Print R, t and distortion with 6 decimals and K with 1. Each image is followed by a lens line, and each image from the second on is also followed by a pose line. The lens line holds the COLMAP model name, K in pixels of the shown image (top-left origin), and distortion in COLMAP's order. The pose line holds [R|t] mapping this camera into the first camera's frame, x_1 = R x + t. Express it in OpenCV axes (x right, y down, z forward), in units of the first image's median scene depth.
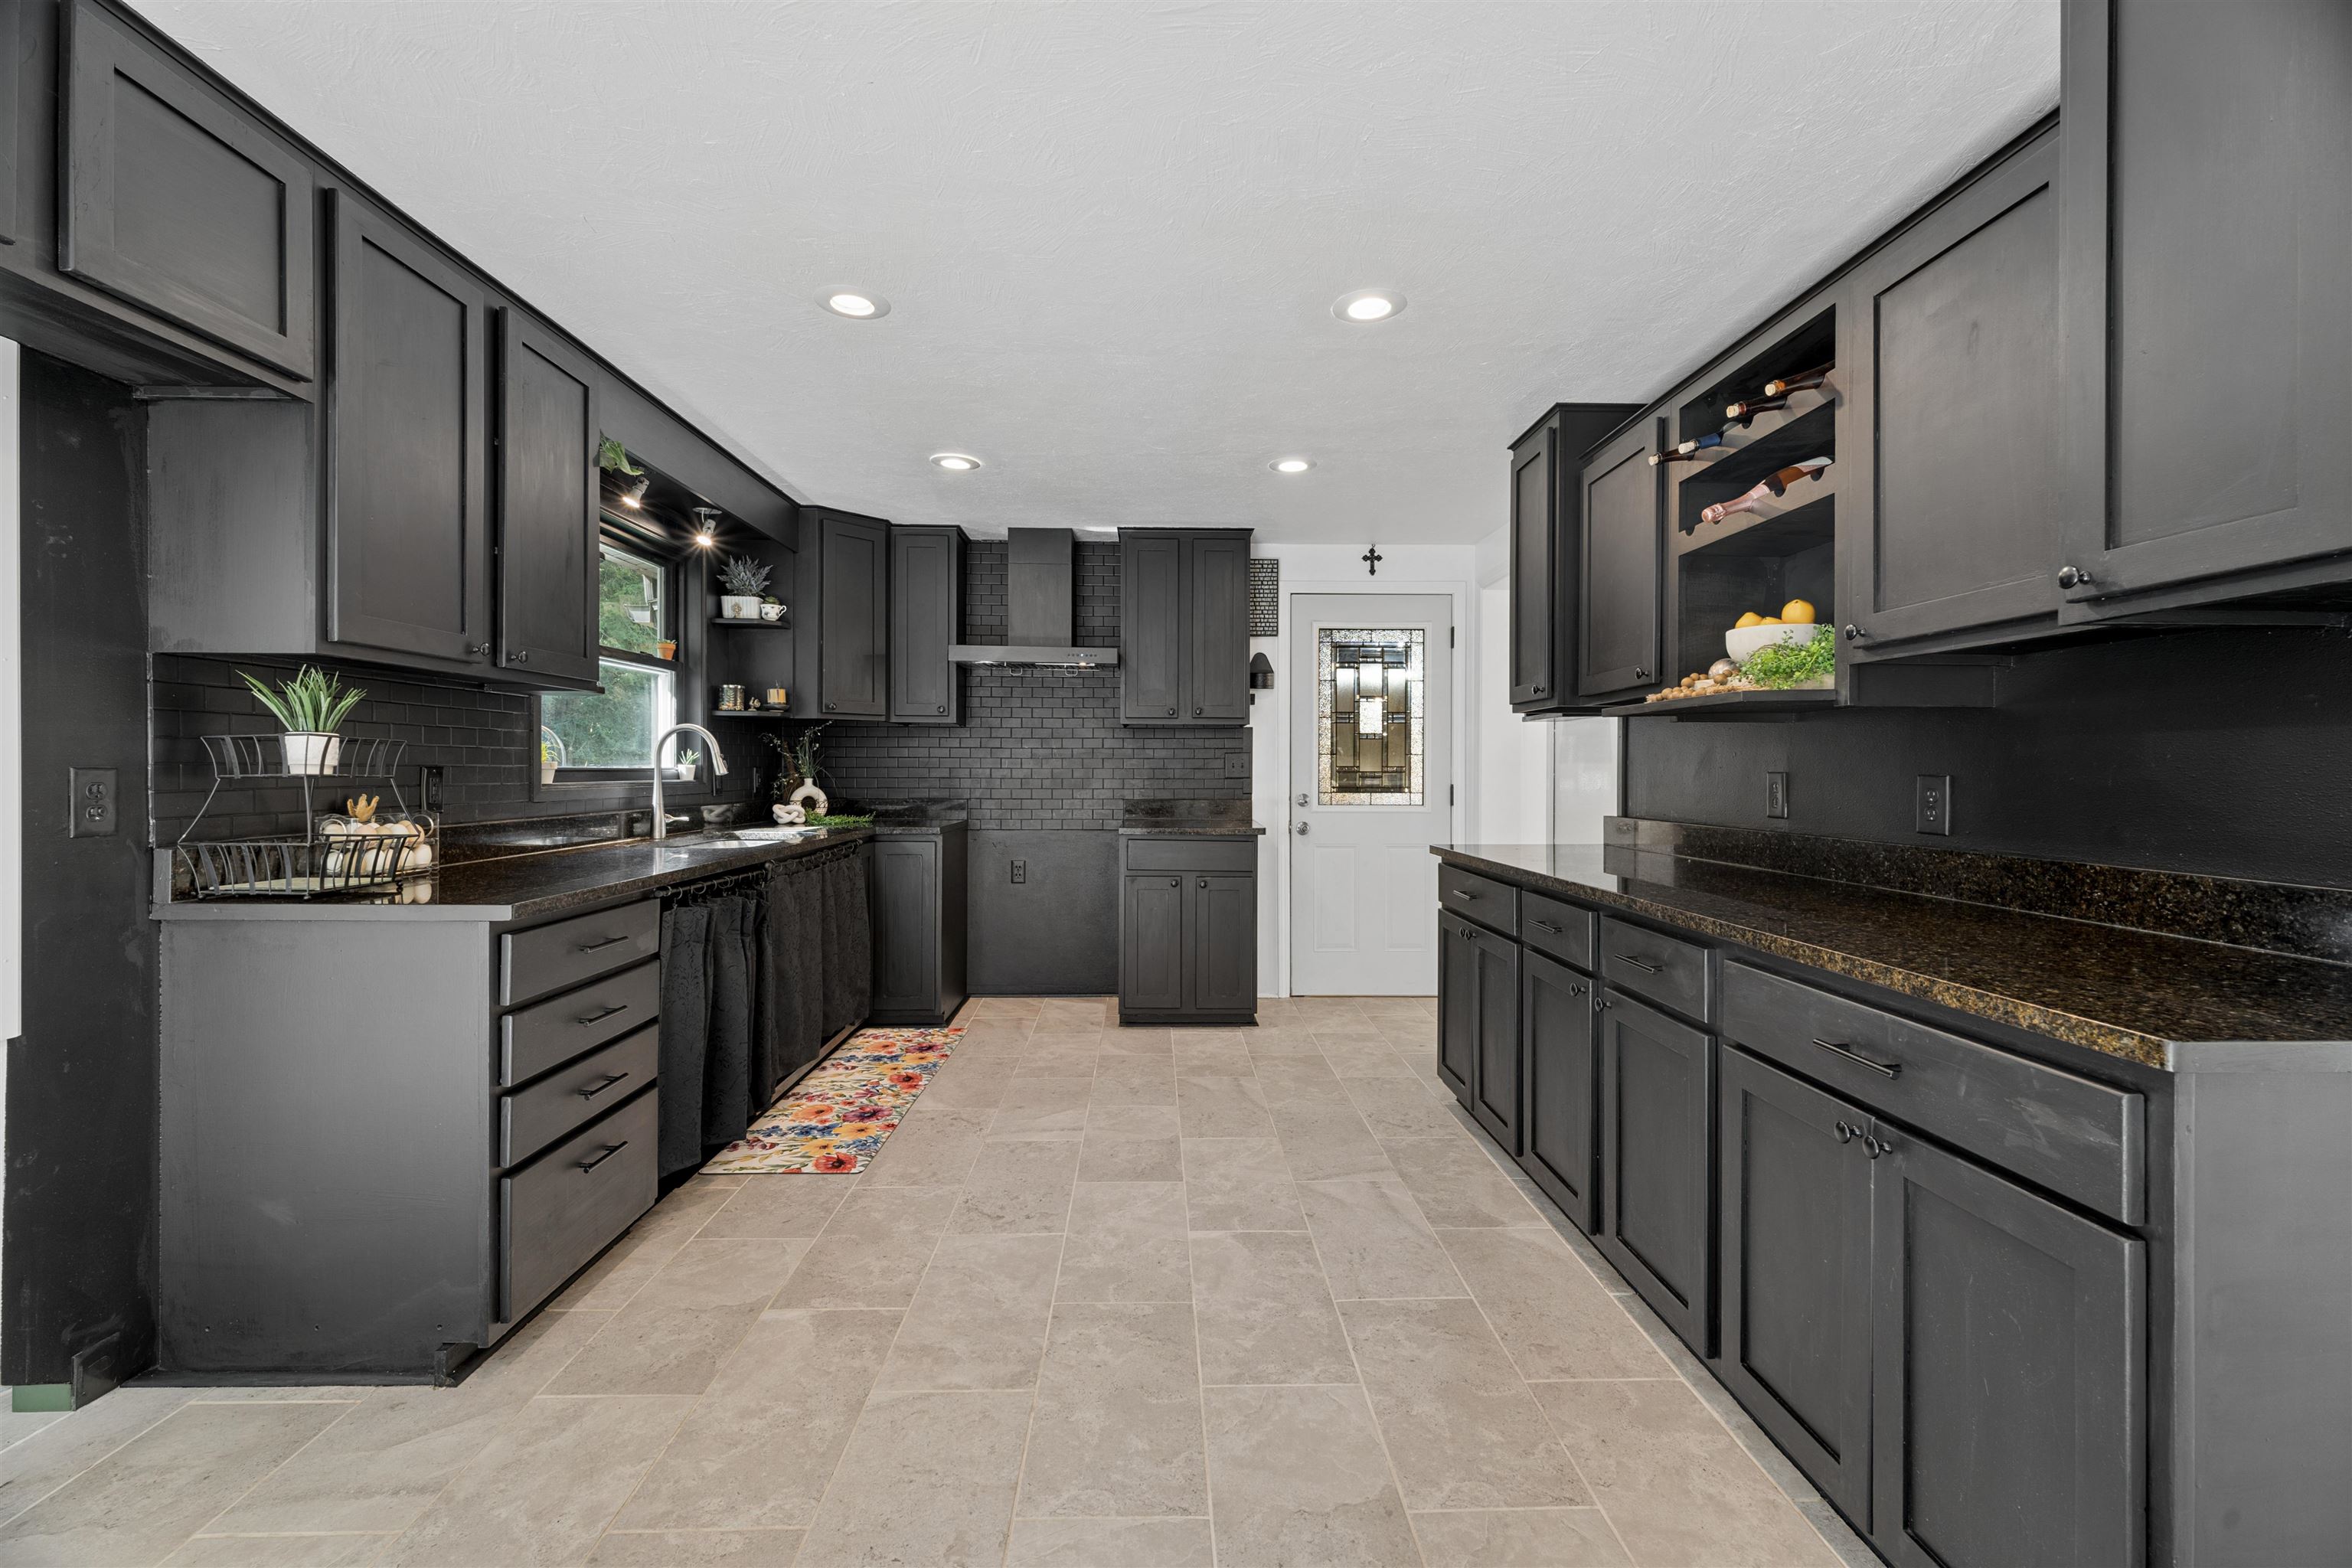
lens RADIAL K [[986.9, 0, 1171.8], [0, 986.9, 777.9], [0, 0, 1]] dist [0.008227, -0.002702]
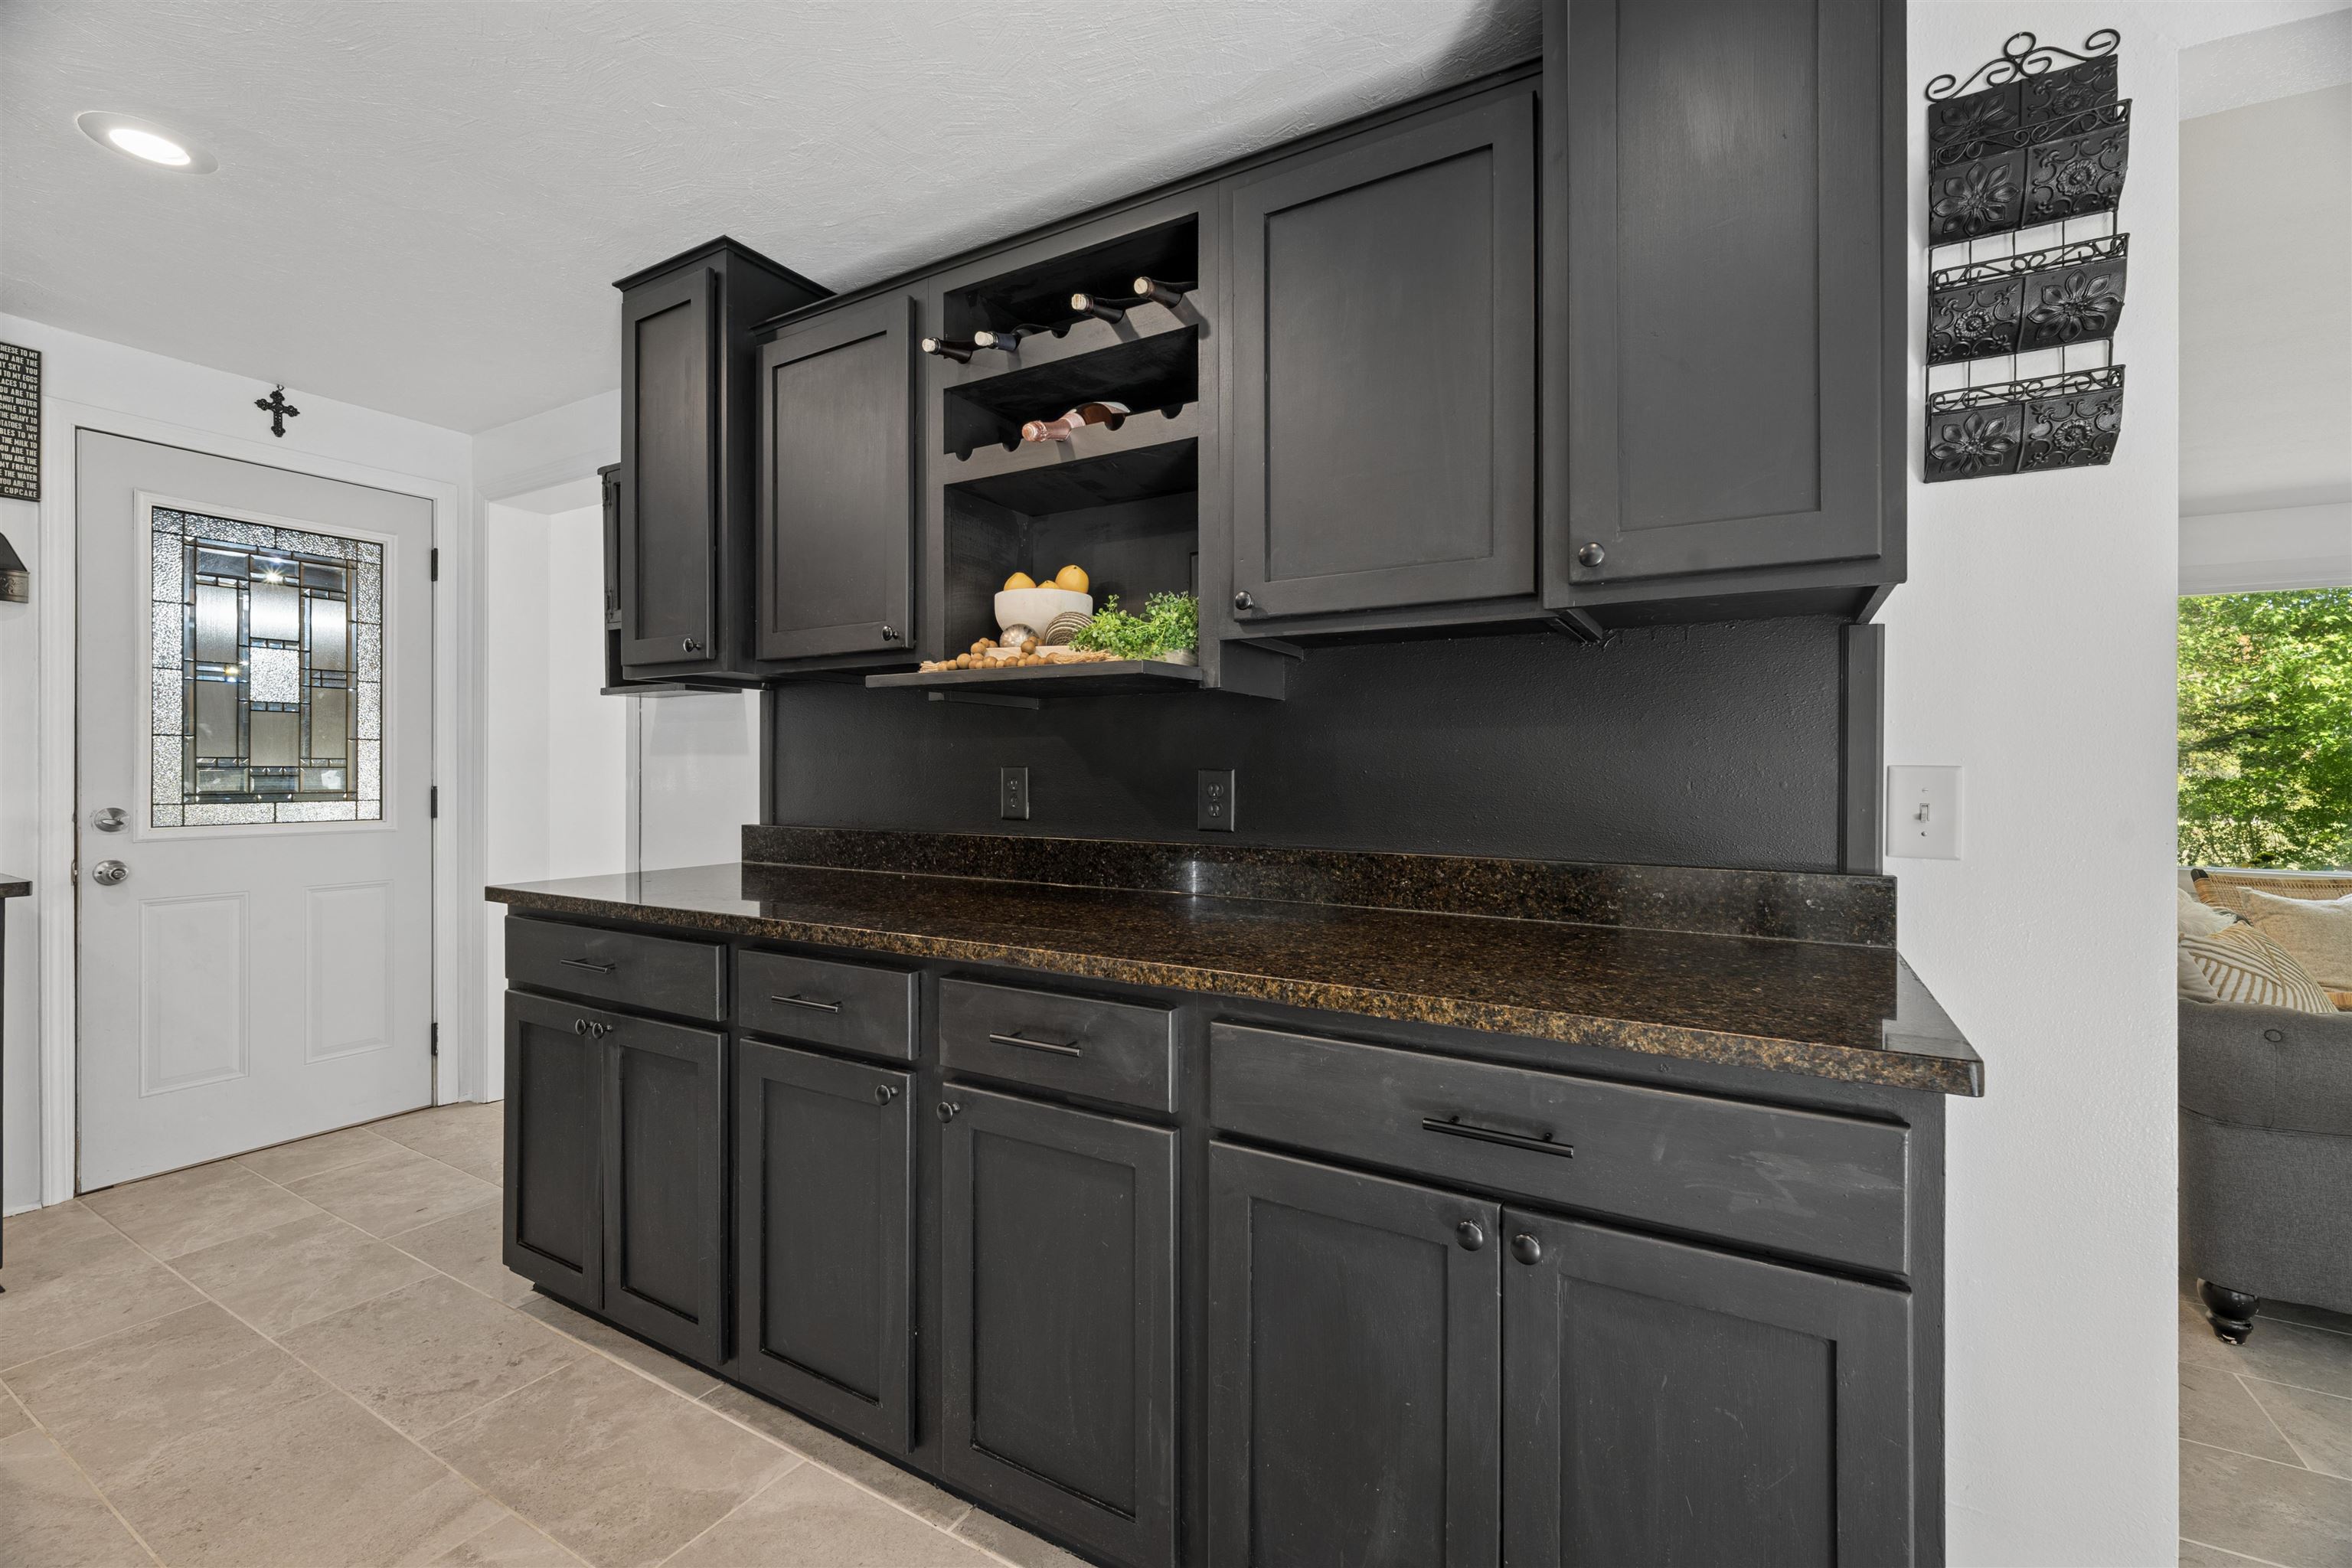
lens RADIAL K [[986.9, 0, 1182.1], [0, 986.9, 770.5], [0, 0, 1]] dist [0.008227, -0.002702]
pose [[0.520122, -0.001599, 0.854091, -0.035040], [0.005755, 0.999982, -0.001633, 0.000023], [-0.854073, 0.005765, 0.520122, 0.321952]]
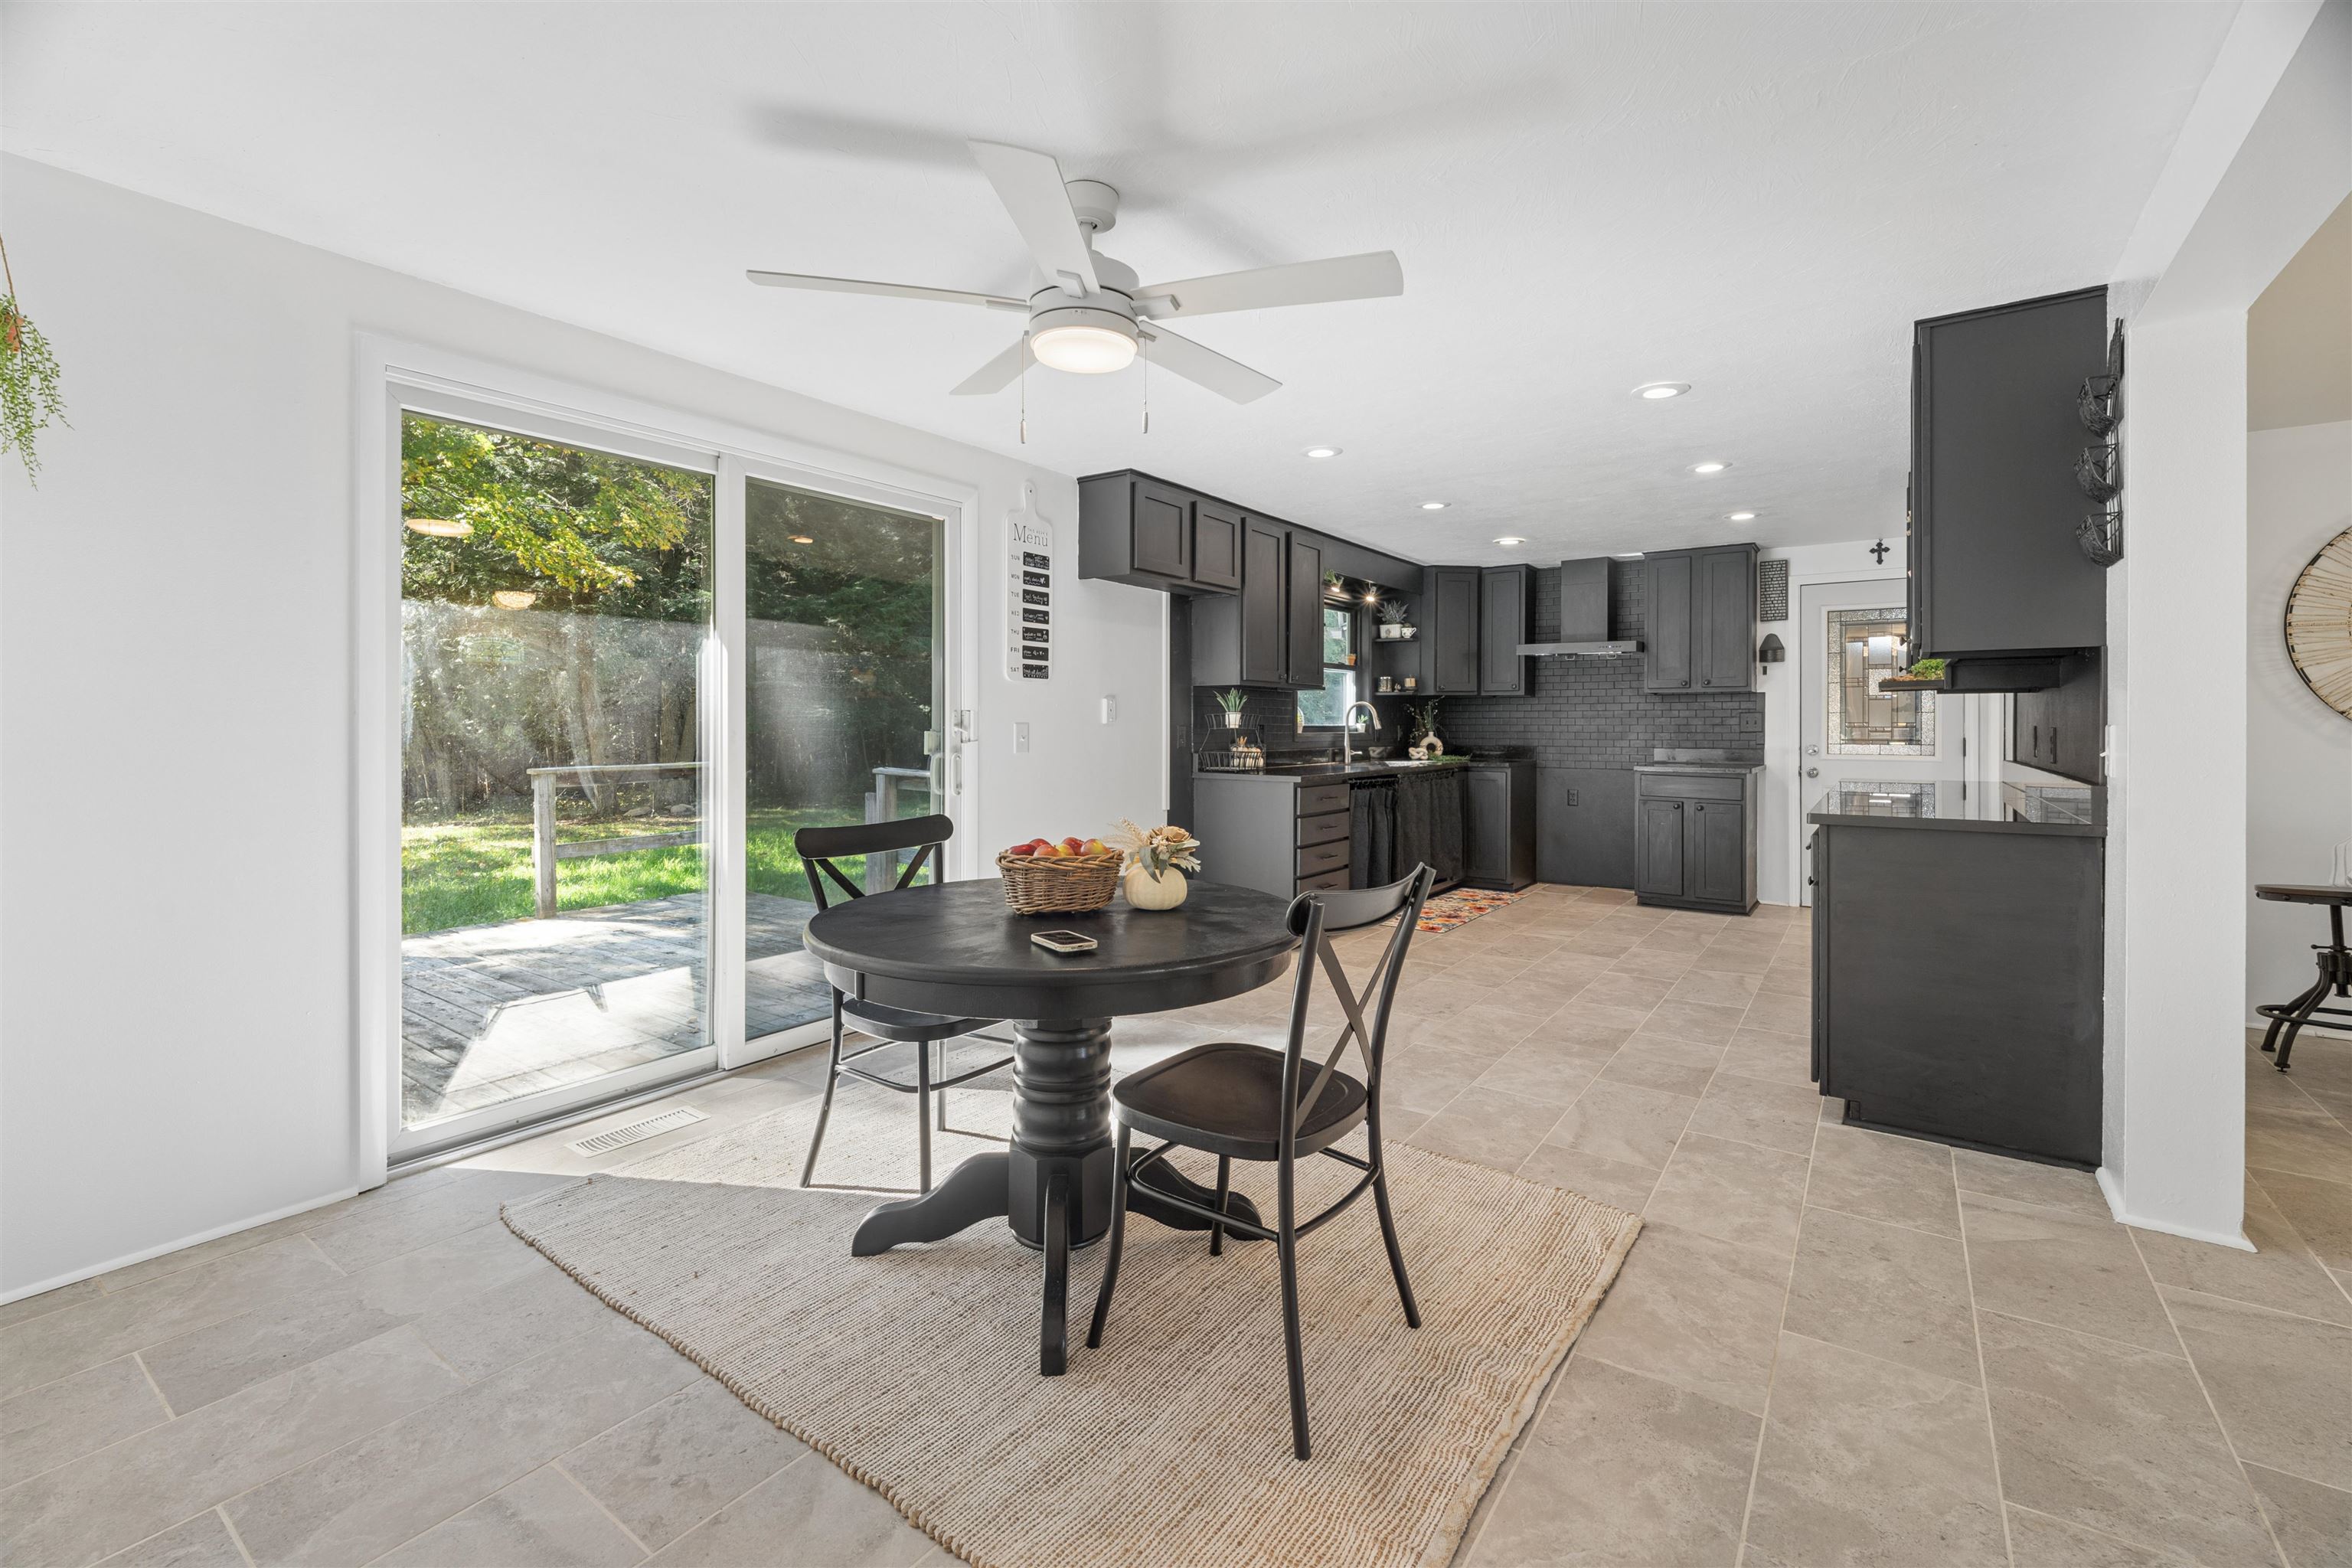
lens RADIAL K [[986.9, 0, 1169.4], [0, 986.9, 725.8], [0, 0, 1]] dist [0.008227, -0.002702]
pose [[0.795851, -0.002812, -0.605486, 0.349718], [-0.003160, 0.999956, -0.008798, 0.008258], [0.605484, 0.008915, 0.795808, -0.701940]]
